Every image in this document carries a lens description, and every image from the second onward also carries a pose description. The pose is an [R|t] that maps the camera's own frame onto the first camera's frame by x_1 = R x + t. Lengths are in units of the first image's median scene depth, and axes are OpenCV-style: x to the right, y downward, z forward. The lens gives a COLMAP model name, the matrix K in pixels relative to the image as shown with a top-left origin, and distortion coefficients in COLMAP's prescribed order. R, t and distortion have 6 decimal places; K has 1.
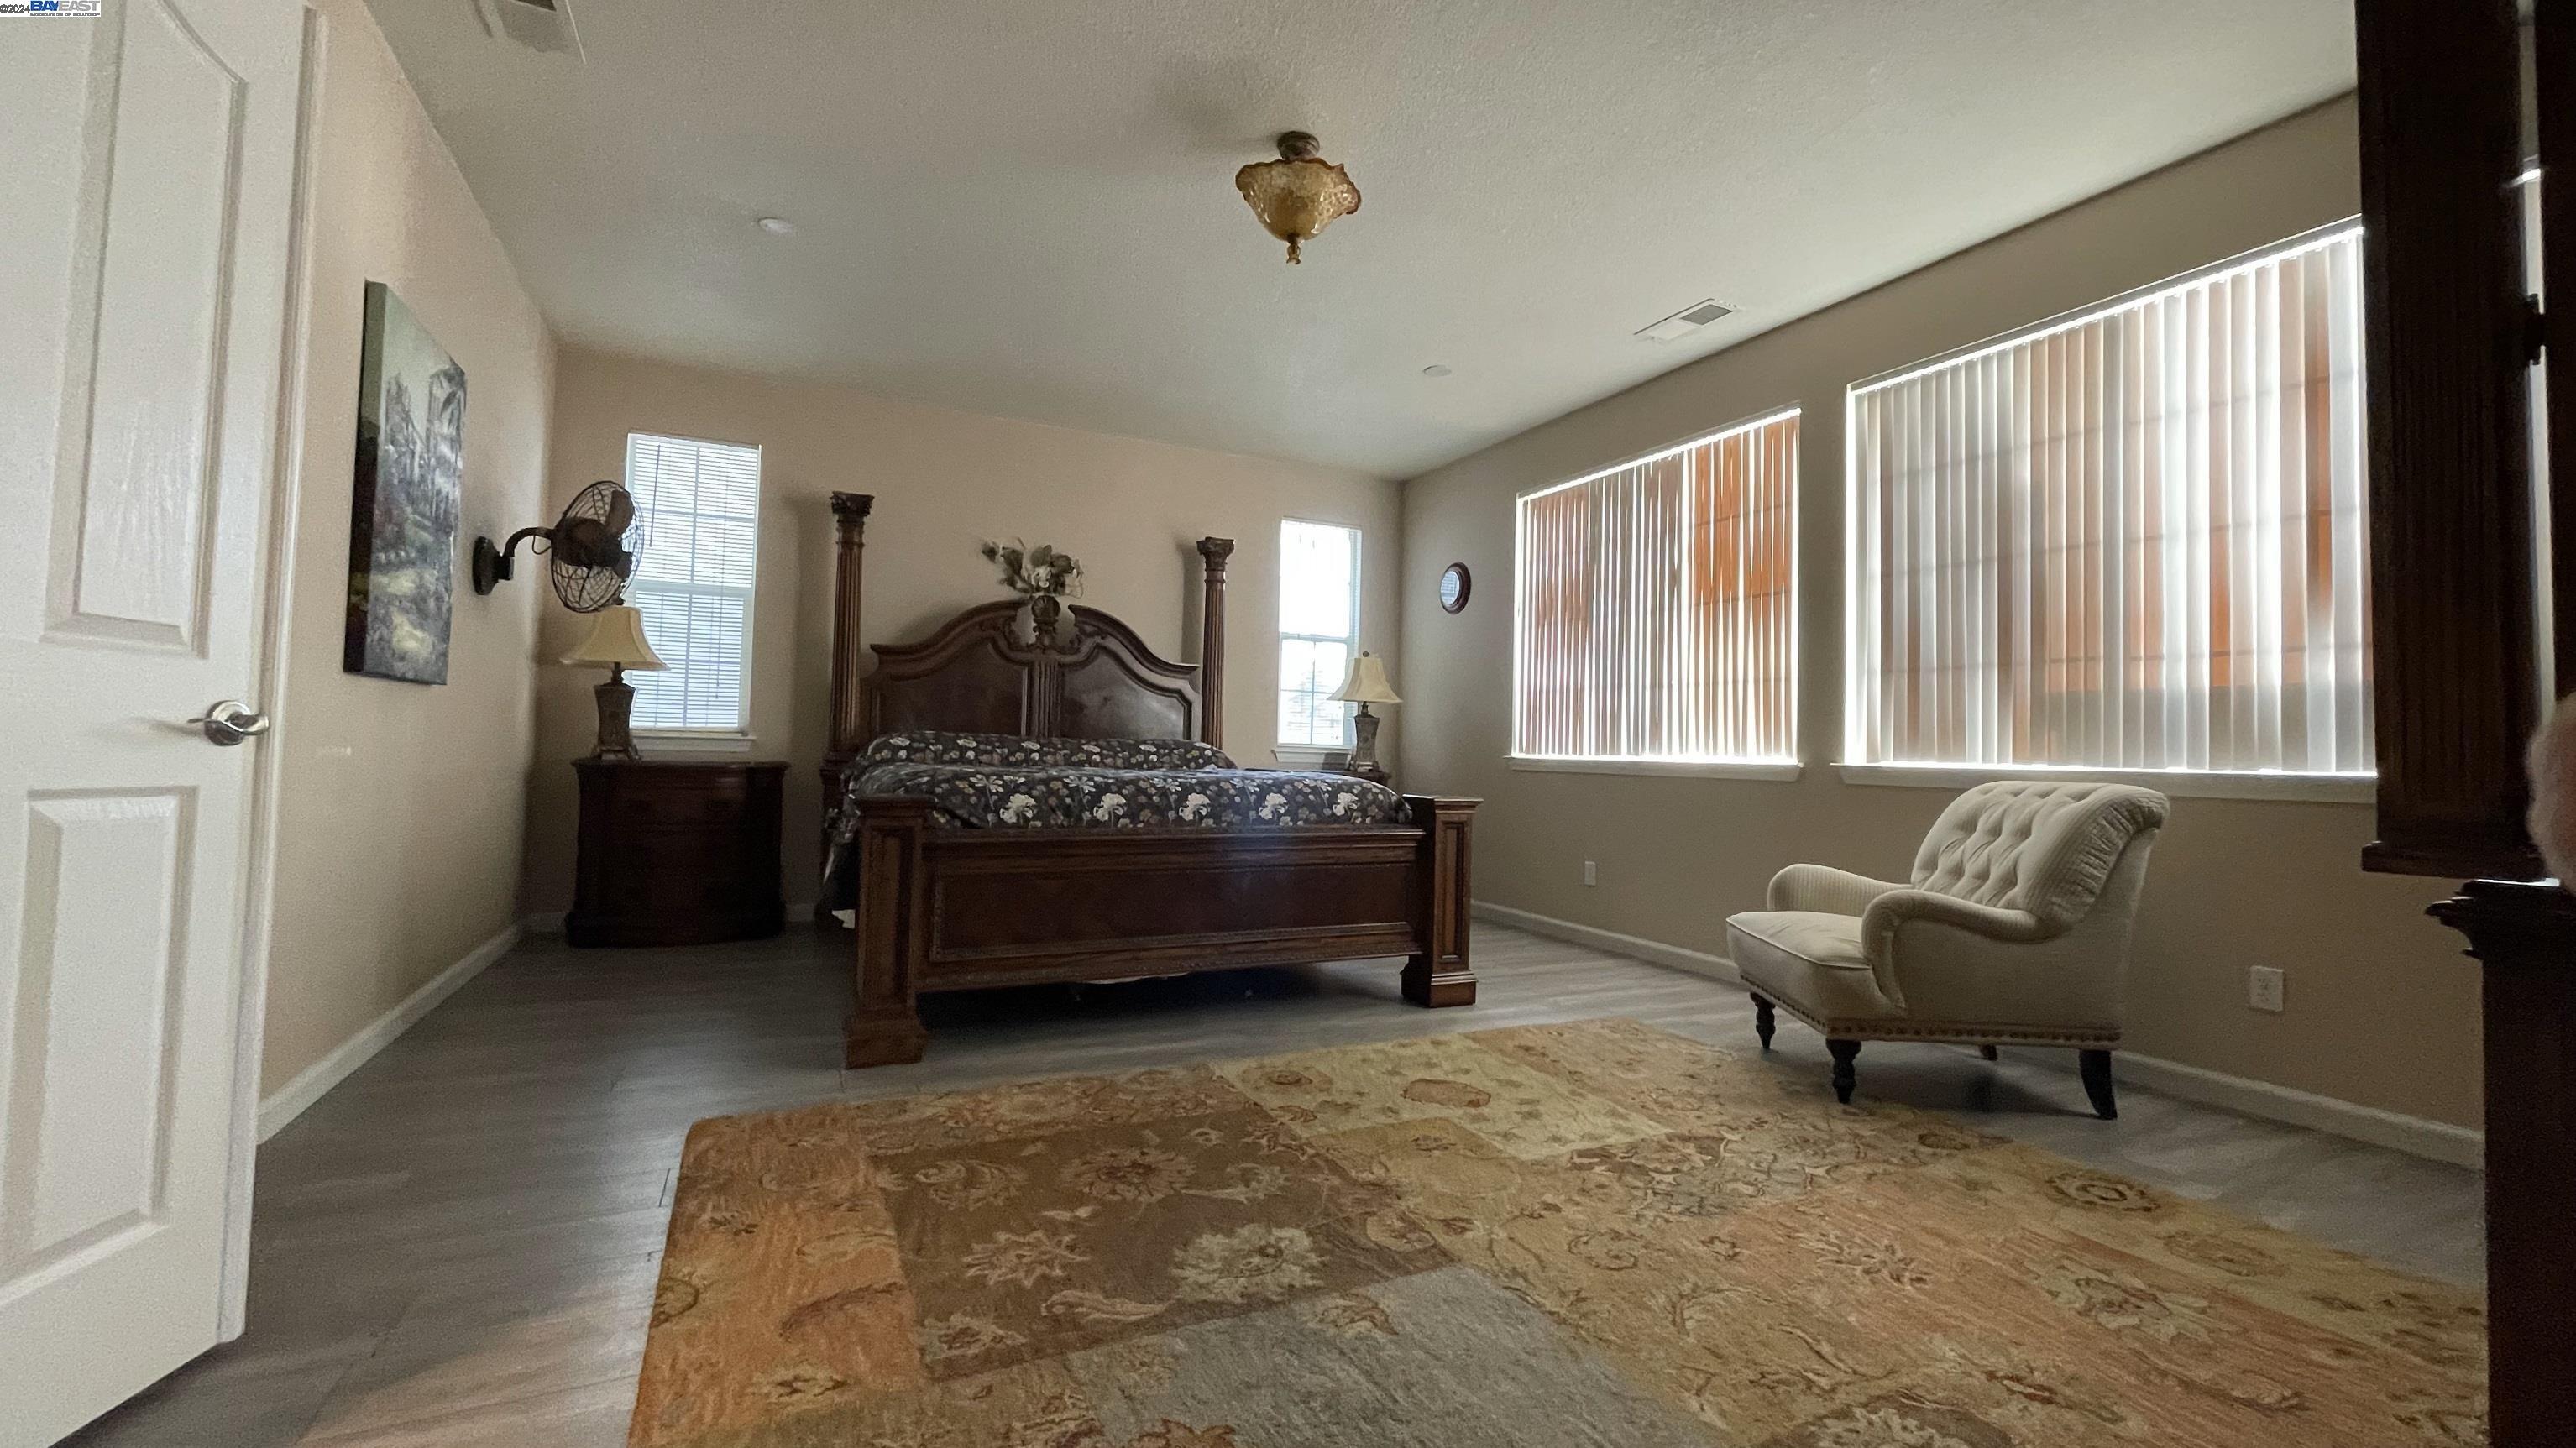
lens RADIAL K [[1040.6, 0, 1276.7], [0, 1040.6, 715.7], [0, 0, 1]] dist [0.002555, -0.001366]
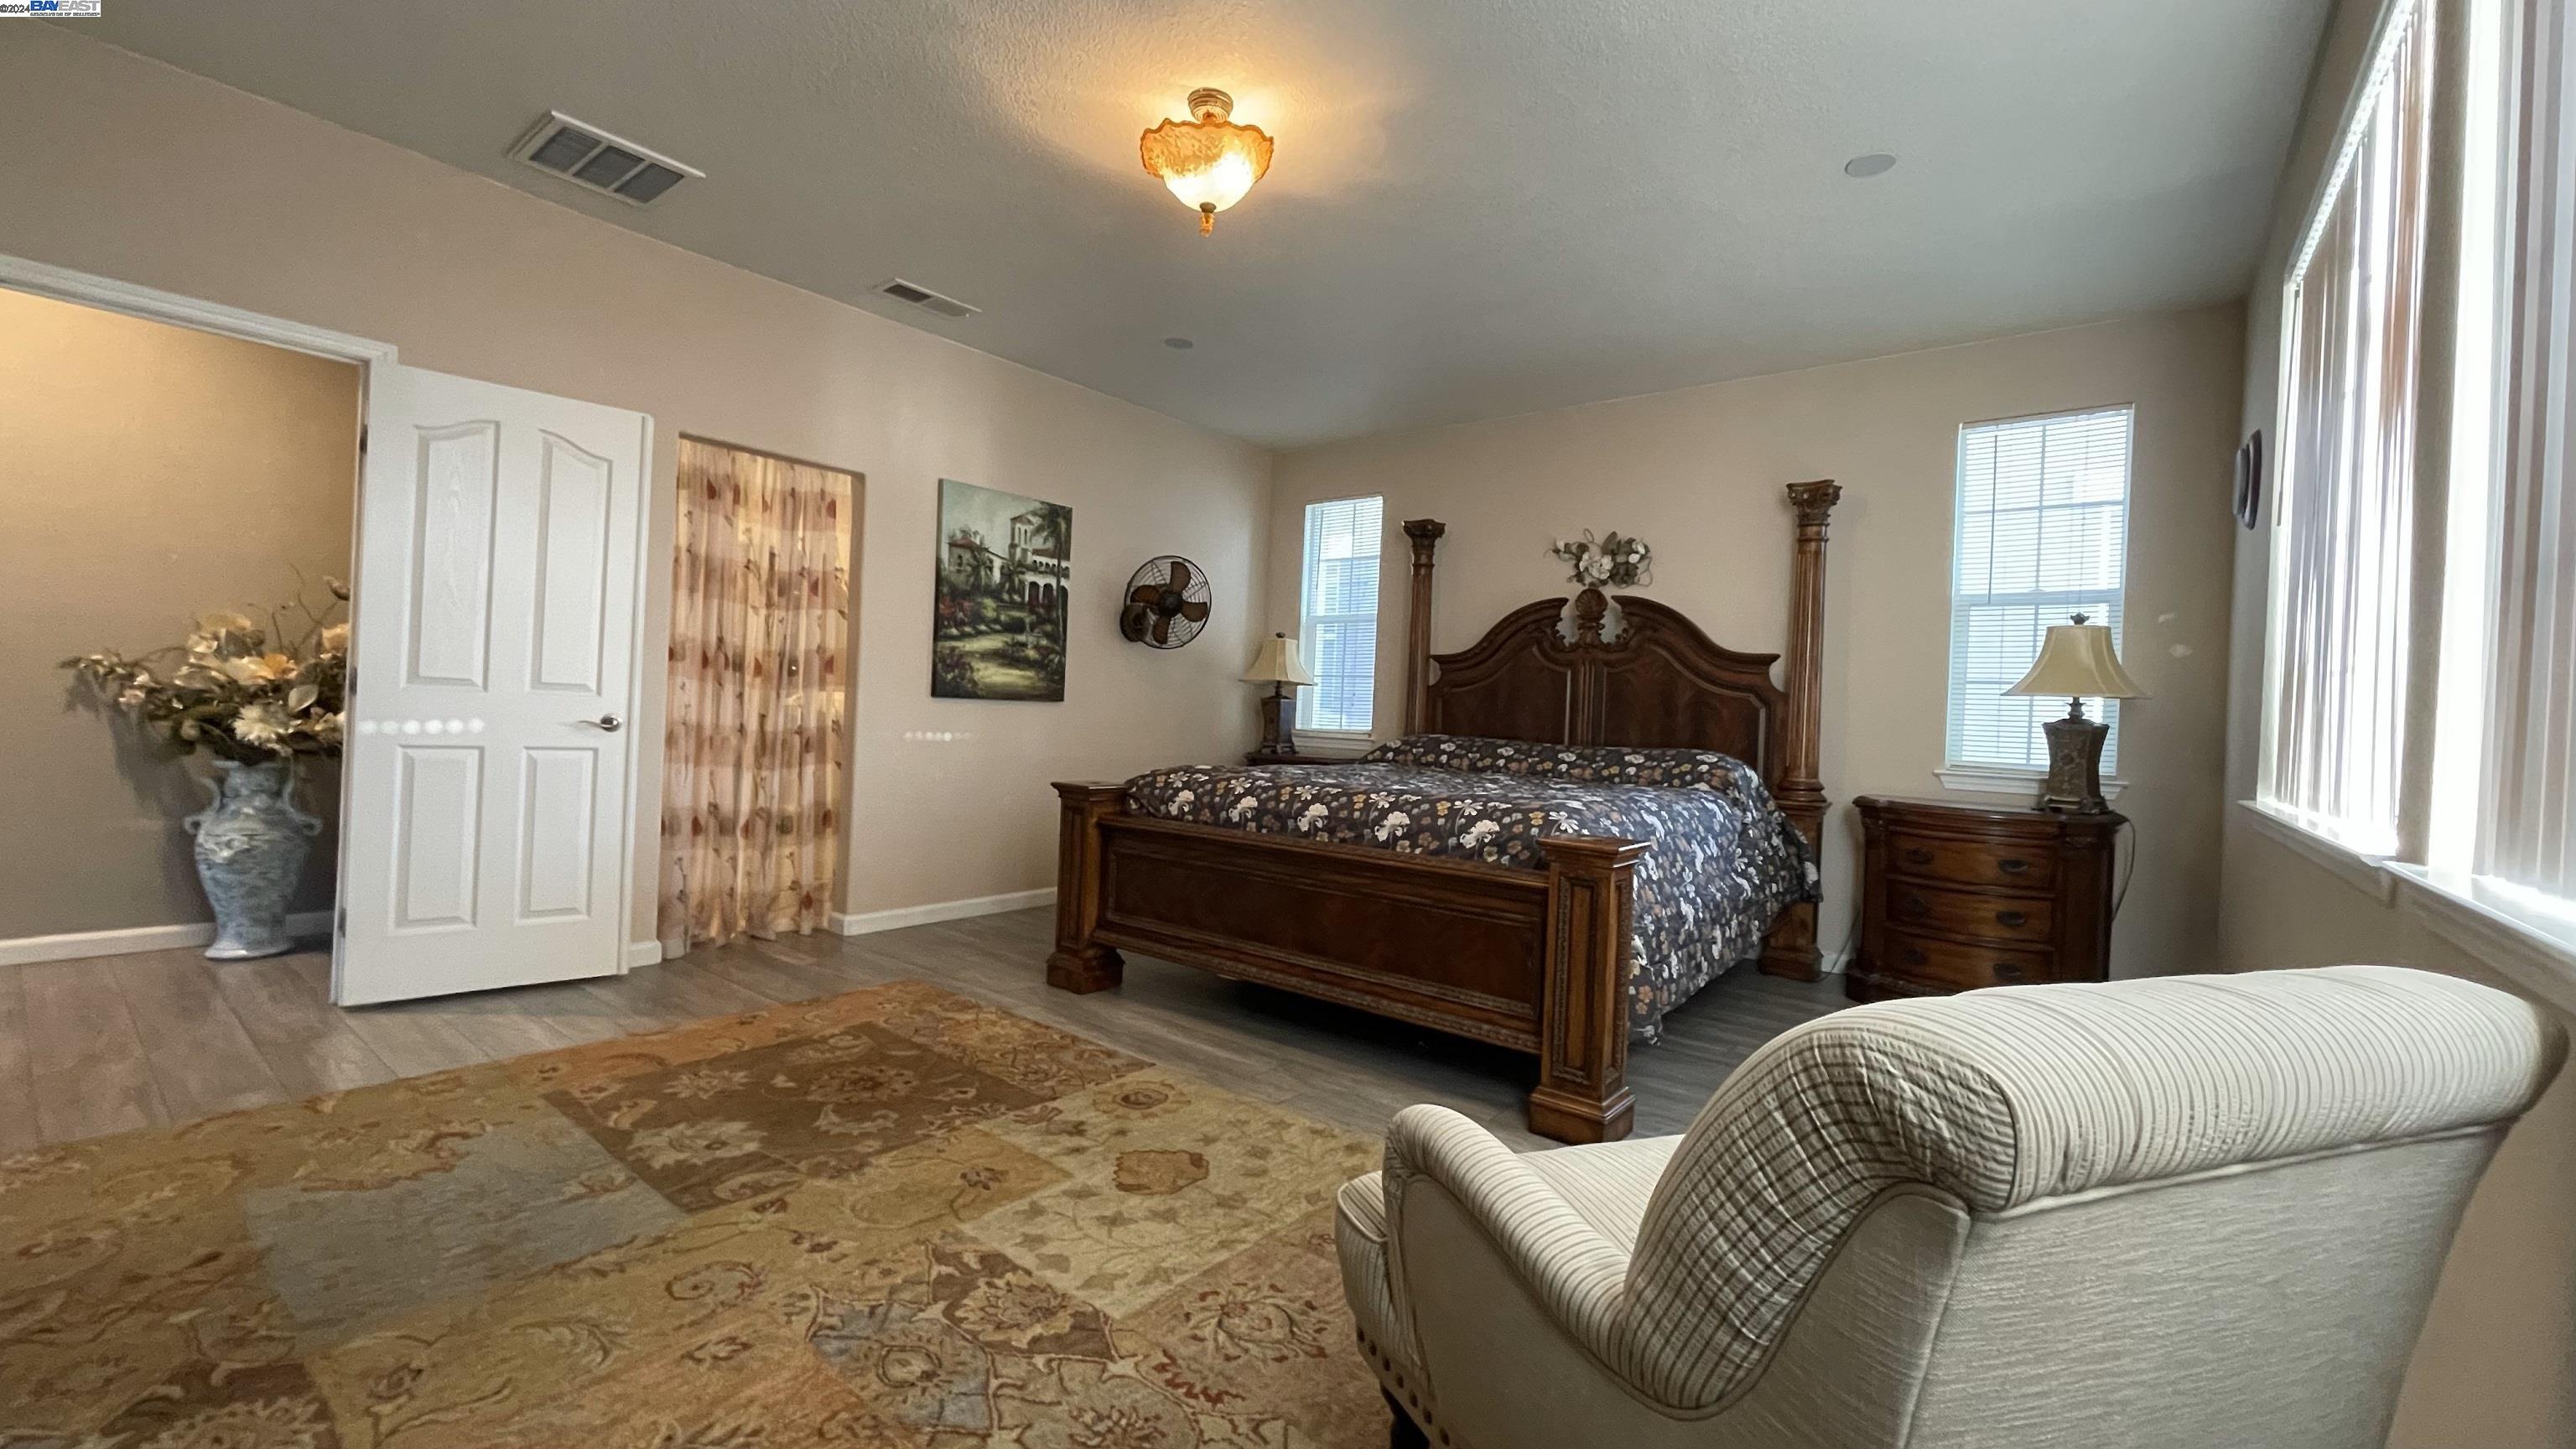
lens RADIAL K [[1040.7, 0, 1278.6], [0, 1040.7, 717.8], [0, 0, 1]] dist [0.002555, -0.001366]
pose [[0.428774, -0.001375, -0.903411, 1.018618], [-0.002162, 0.999994, -0.002548, 0.000388], [0.903409, 0.003045, 0.428769, 0.770629]]
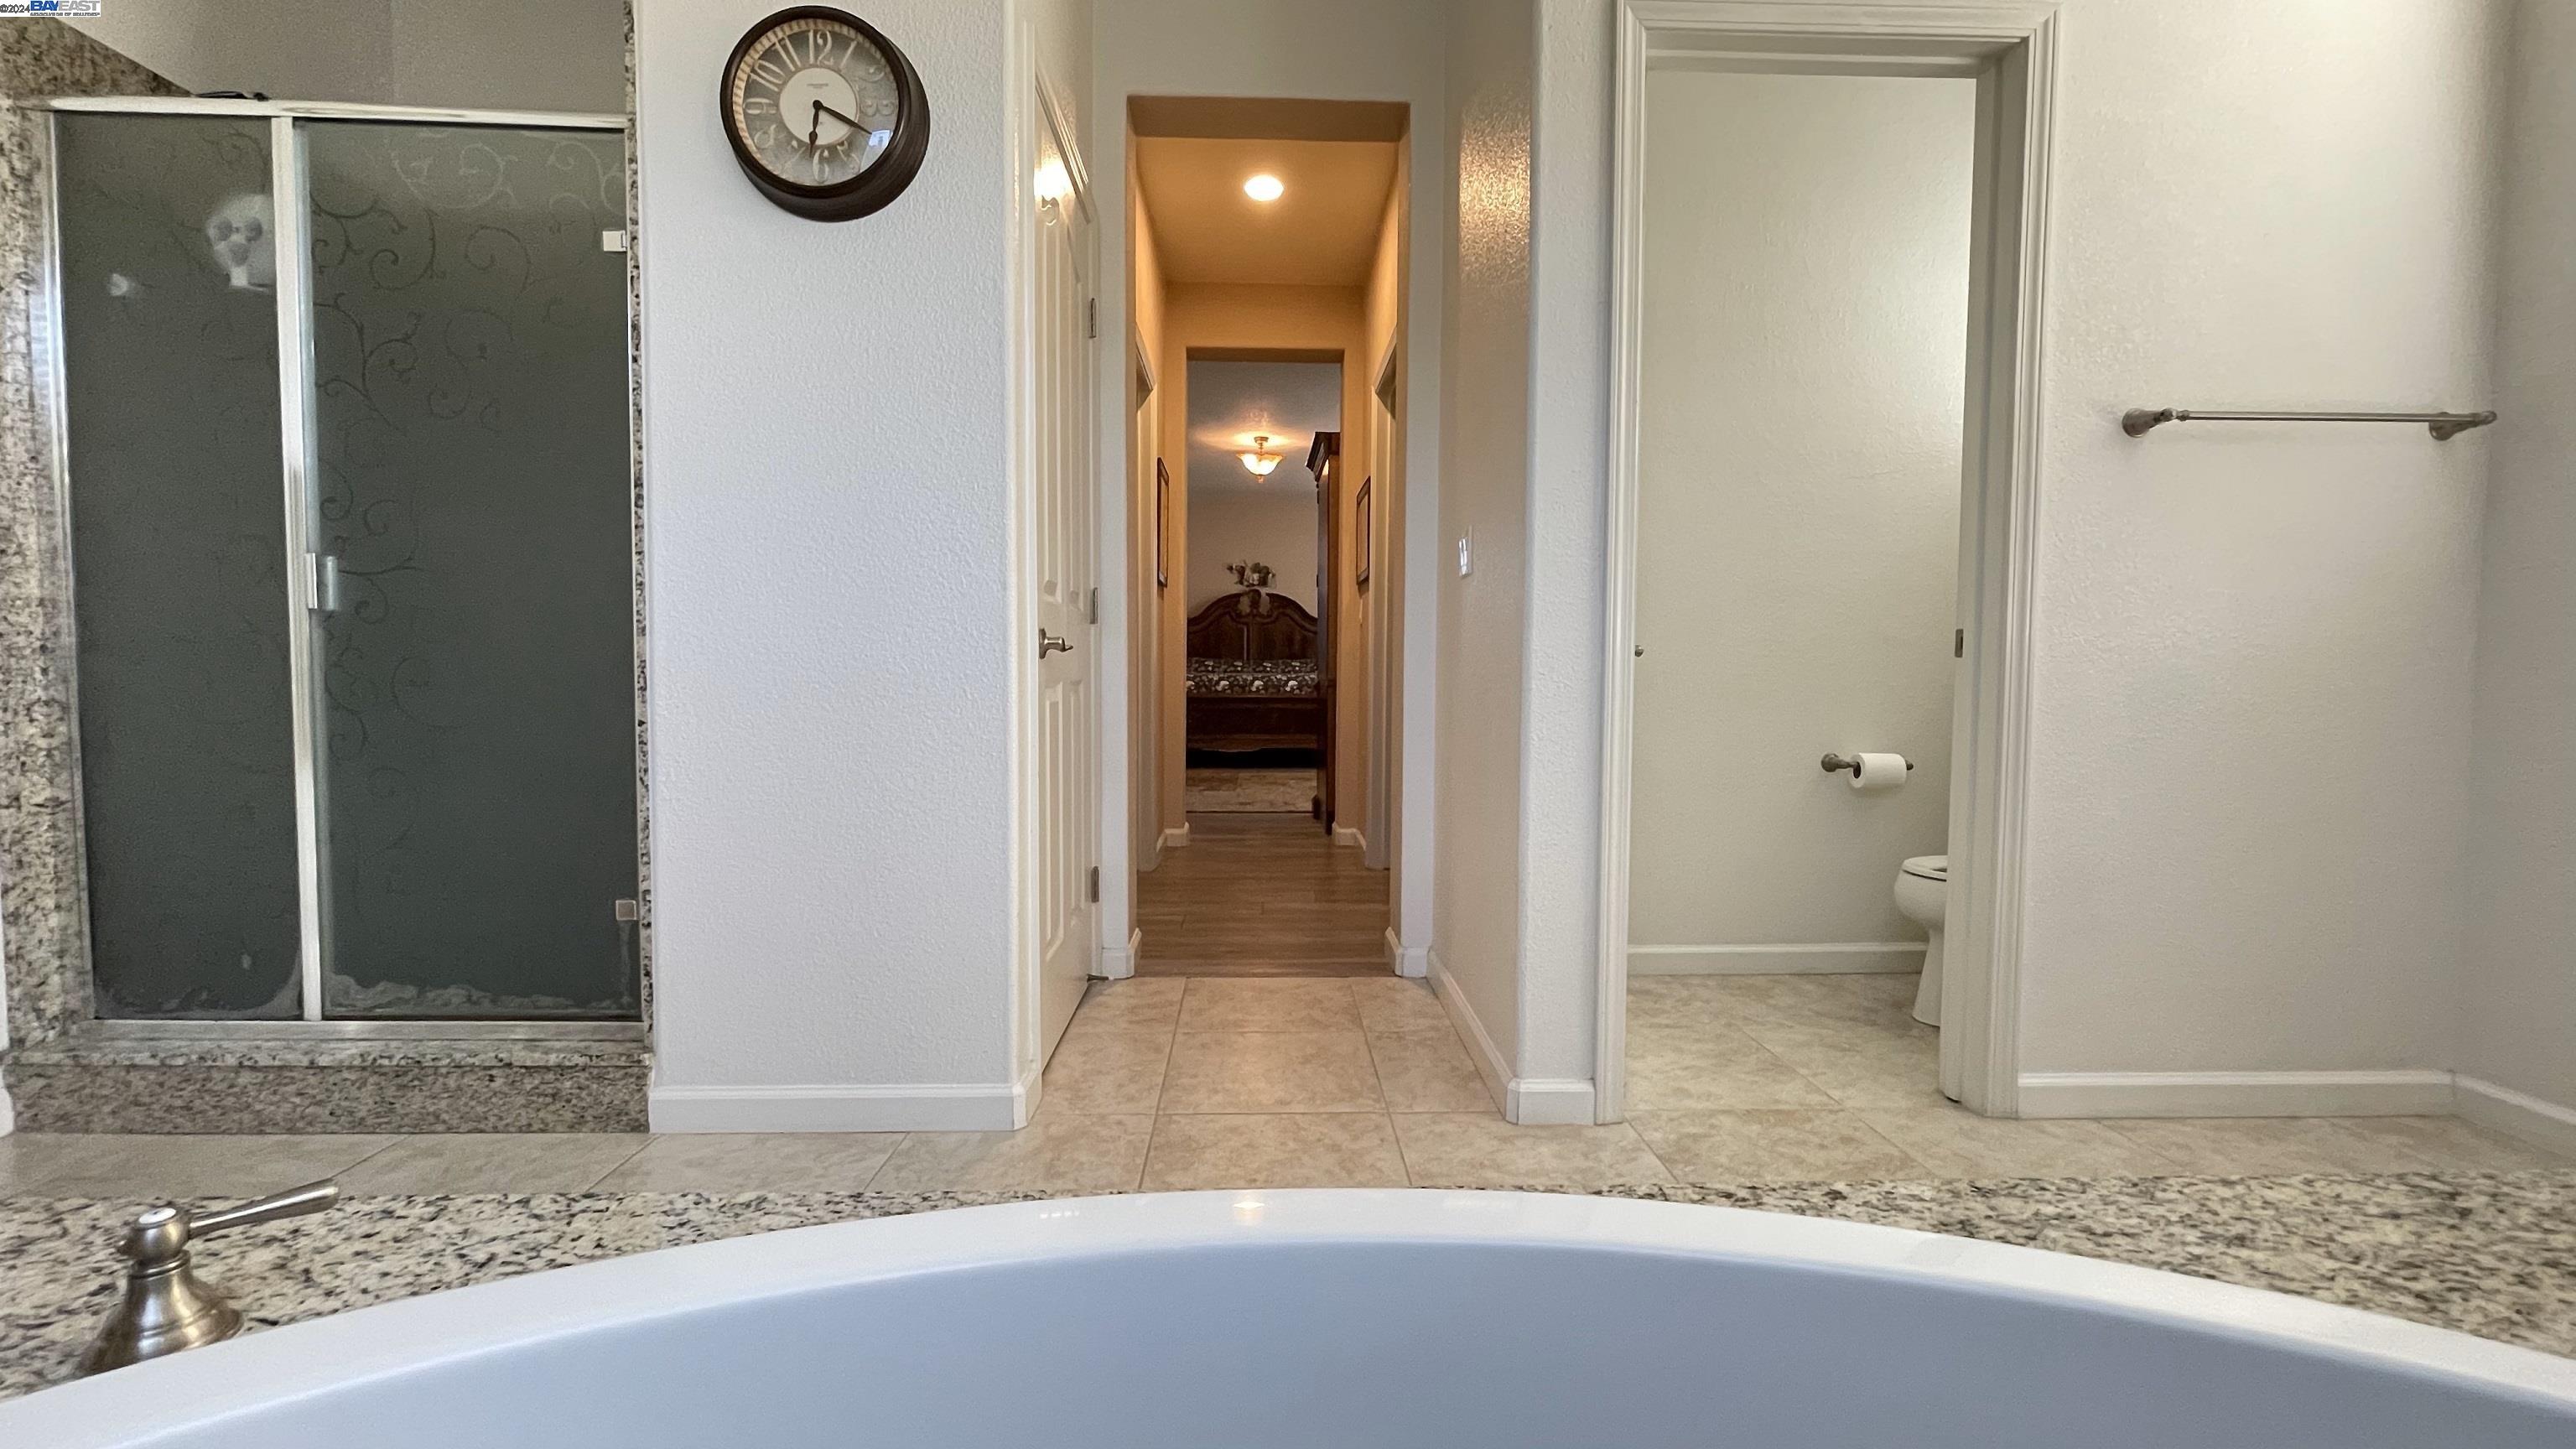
lens RADIAL K [[1040.7, 0, 1284.9], [0, 1040.7, 719.4], [0, 0, 1]] dist [0.002555, -0.001366]
pose [[0.913666, -0.000349, -0.406466, 1.376774], [0.033601, 0.996642, 0.074674, -0.025899], [0.405075, -0.081884, 0.910609, -1.759640]]
